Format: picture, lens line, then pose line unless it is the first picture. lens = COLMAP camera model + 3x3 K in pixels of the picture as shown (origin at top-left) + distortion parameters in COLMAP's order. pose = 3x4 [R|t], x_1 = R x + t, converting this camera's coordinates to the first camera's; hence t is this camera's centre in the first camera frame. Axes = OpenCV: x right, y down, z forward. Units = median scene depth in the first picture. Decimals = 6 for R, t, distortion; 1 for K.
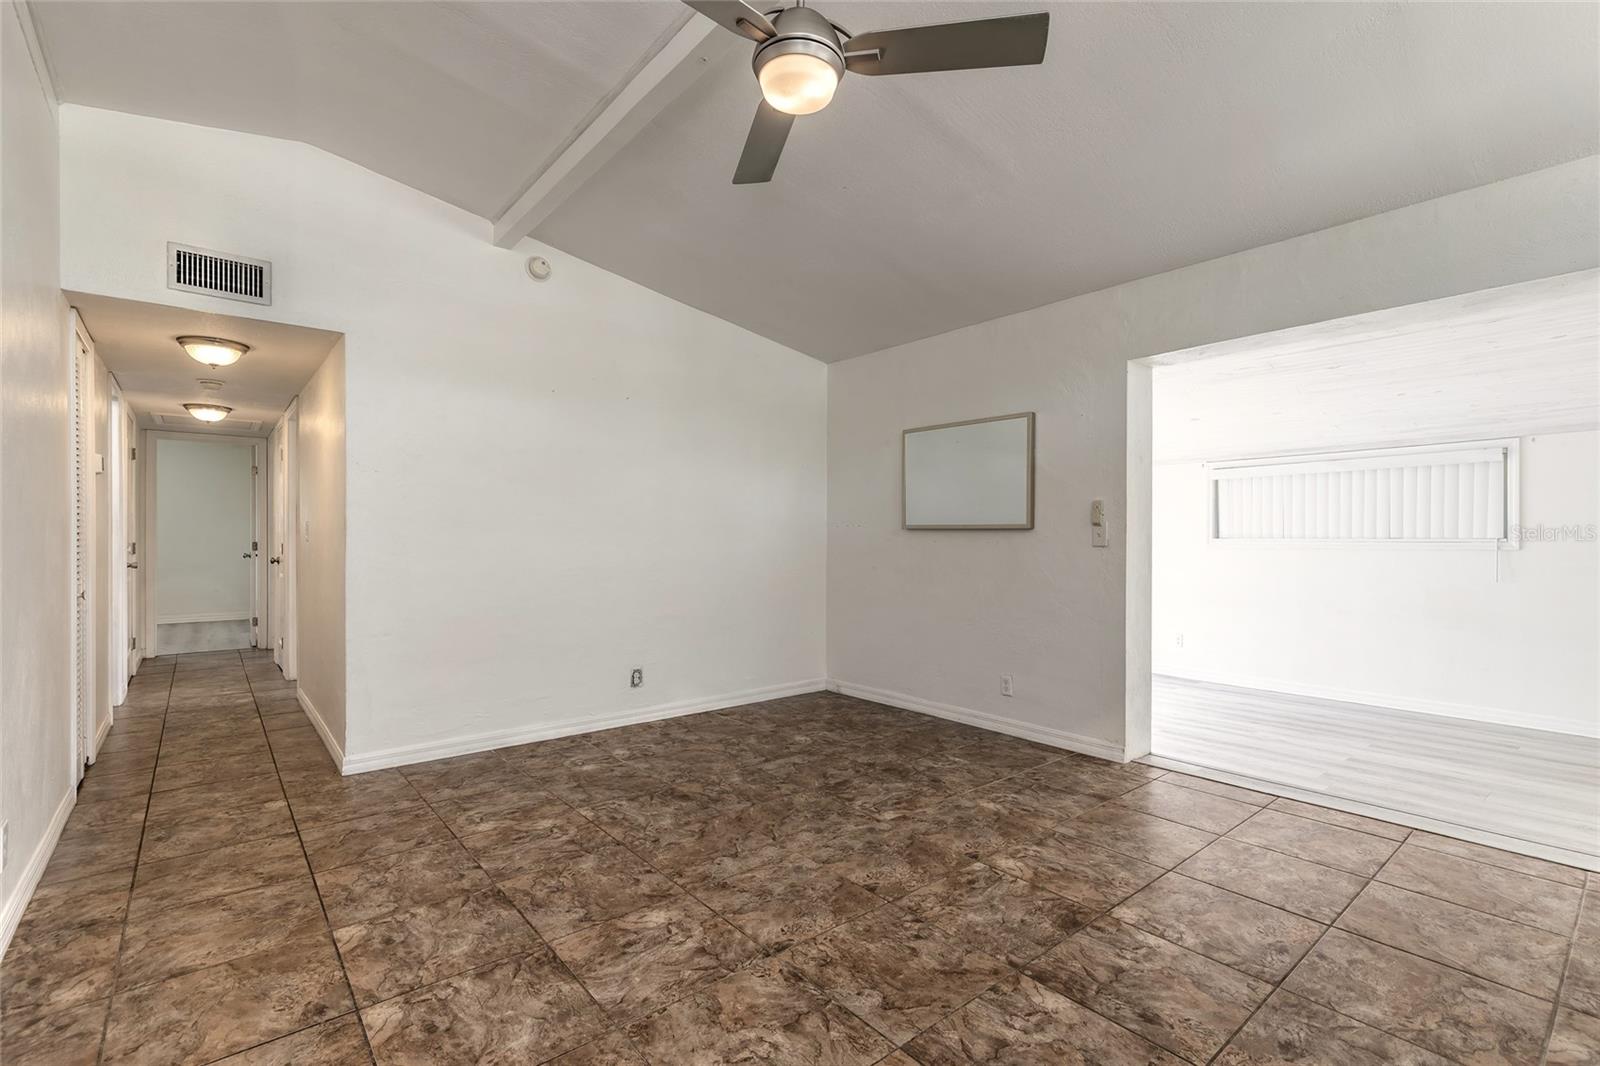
lens RADIAL K [[725.8, 0, 800.0], [0, 725.8, 533.0], [0, 0, 1]] dist [0.000585, -0.000184]
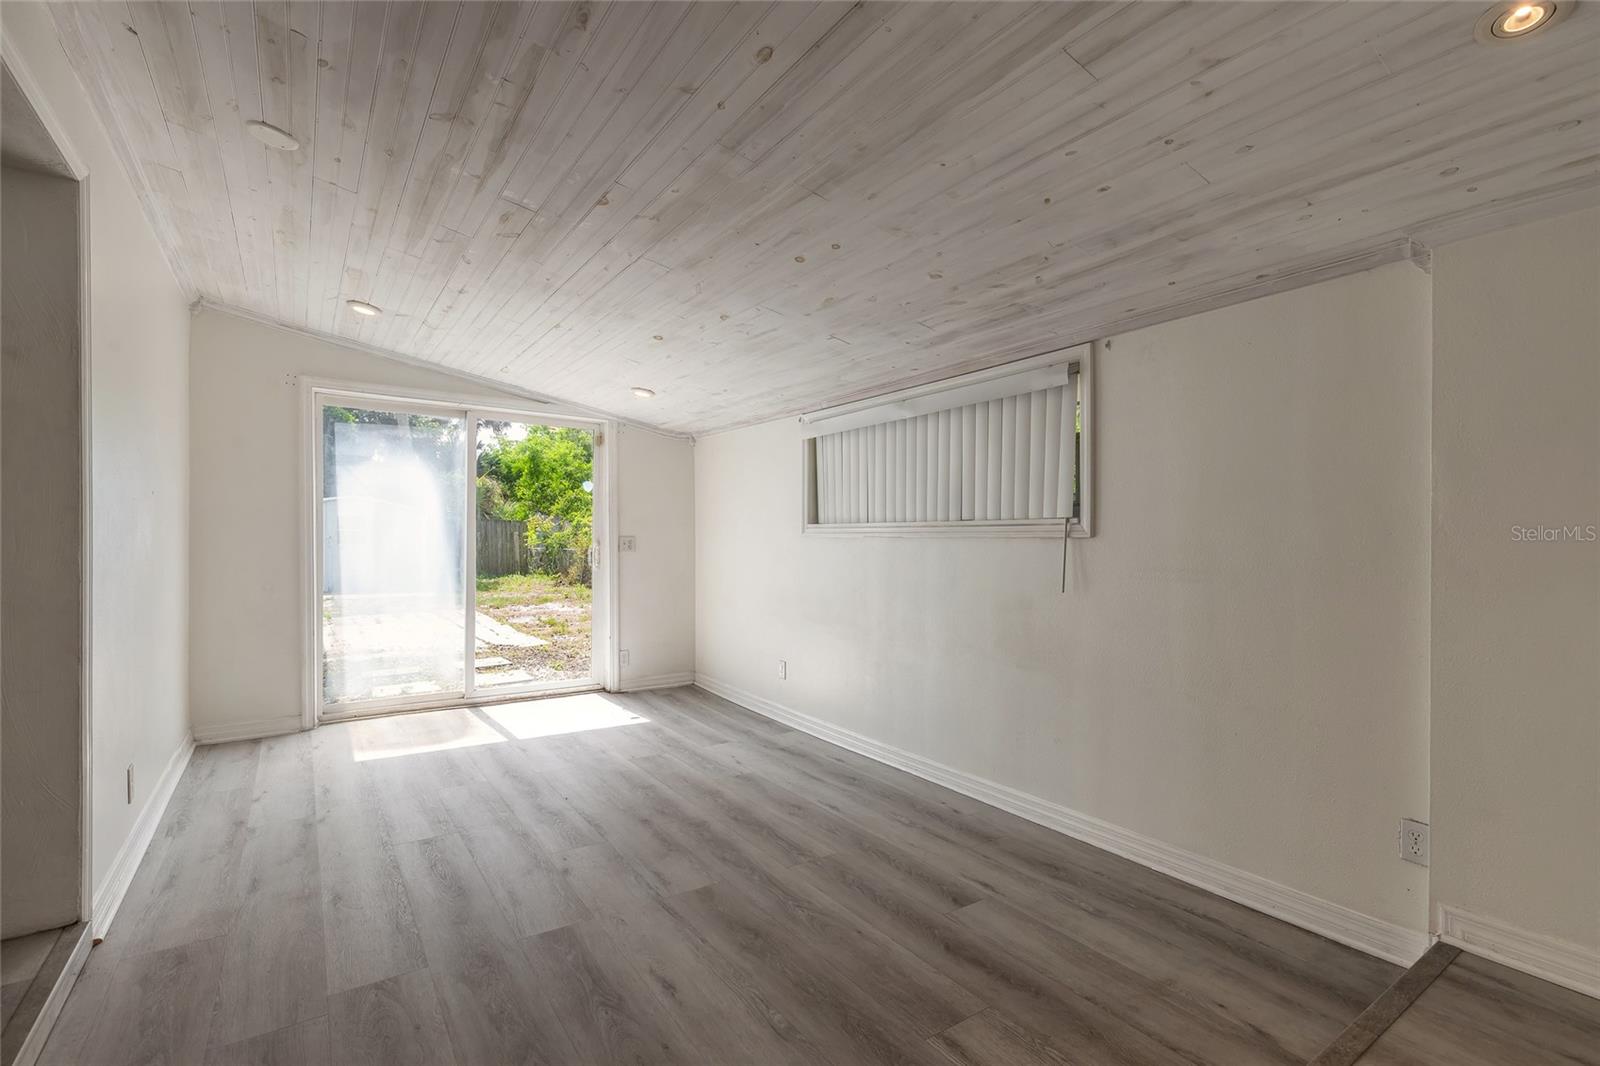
lens RADIAL K [[725.8, 0, 800.0], [0, 725.8, 533.0], [0, 0, 1]] dist [0.000585, -0.000184]
pose [[0.996588, -0.006803, -0.082258, 0.785288], [0.007170, 0.999966, 0.004173, 0.015510], [0.082227, -0.004748, 0.996602, 0.390716]]
